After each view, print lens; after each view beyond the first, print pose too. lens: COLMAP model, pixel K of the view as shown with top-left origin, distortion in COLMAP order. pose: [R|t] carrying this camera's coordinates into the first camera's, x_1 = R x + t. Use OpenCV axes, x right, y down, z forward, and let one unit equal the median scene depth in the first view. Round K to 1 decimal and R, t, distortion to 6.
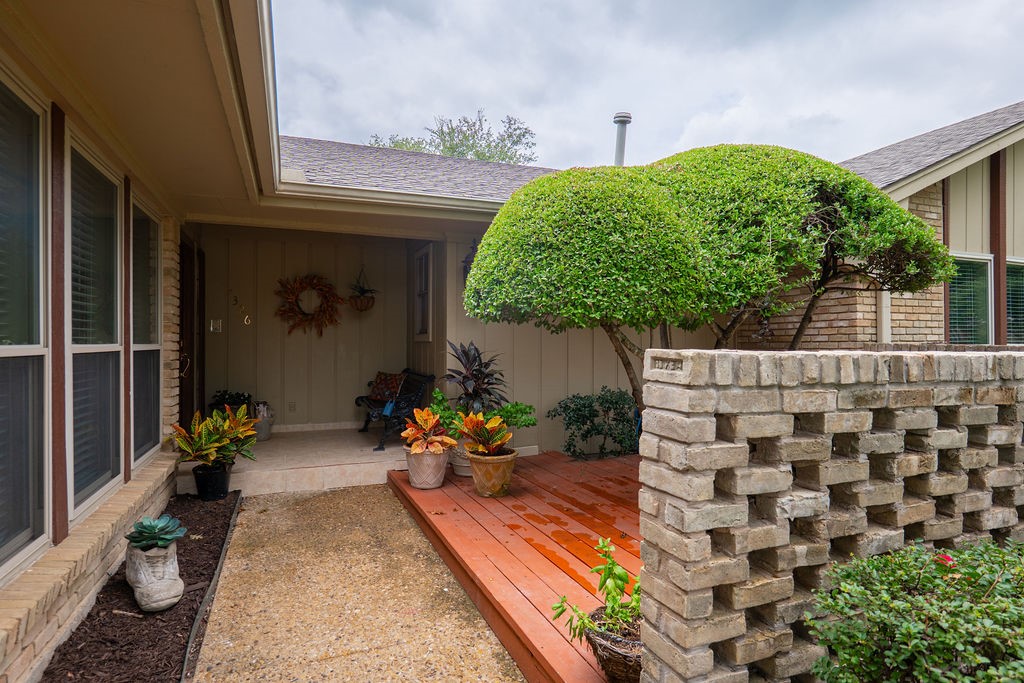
lens RADIAL K [[543.5, 0, 512.0], [0, 543.5, 341.5], [0, 0, 1]] dist [-0.032501, -0.000354]
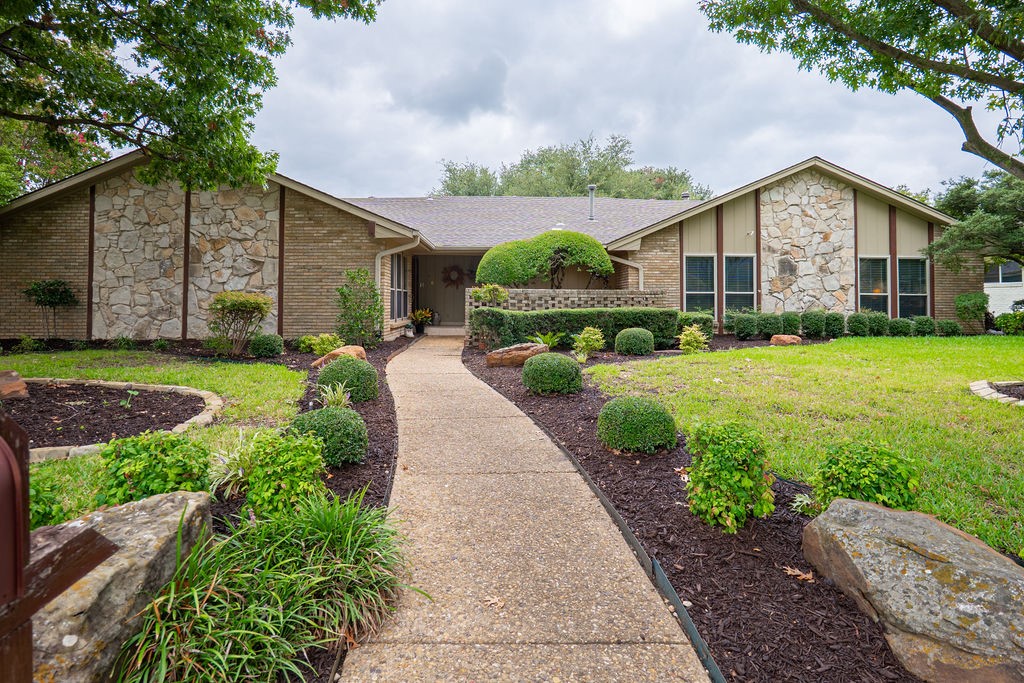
lens RADIAL K [[594.0, 0, 512.7], [0, 594.0, 280.2], [0, 0, 1]] dist [-0.002818, -0.000489]
pose [[0.935379, -0.005541, -0.353604, 0.961161], [-0.006372, 0.999451, -0.032518, 0.042869], [0.353590, 0.032670, 0.934830, -1.683599]]
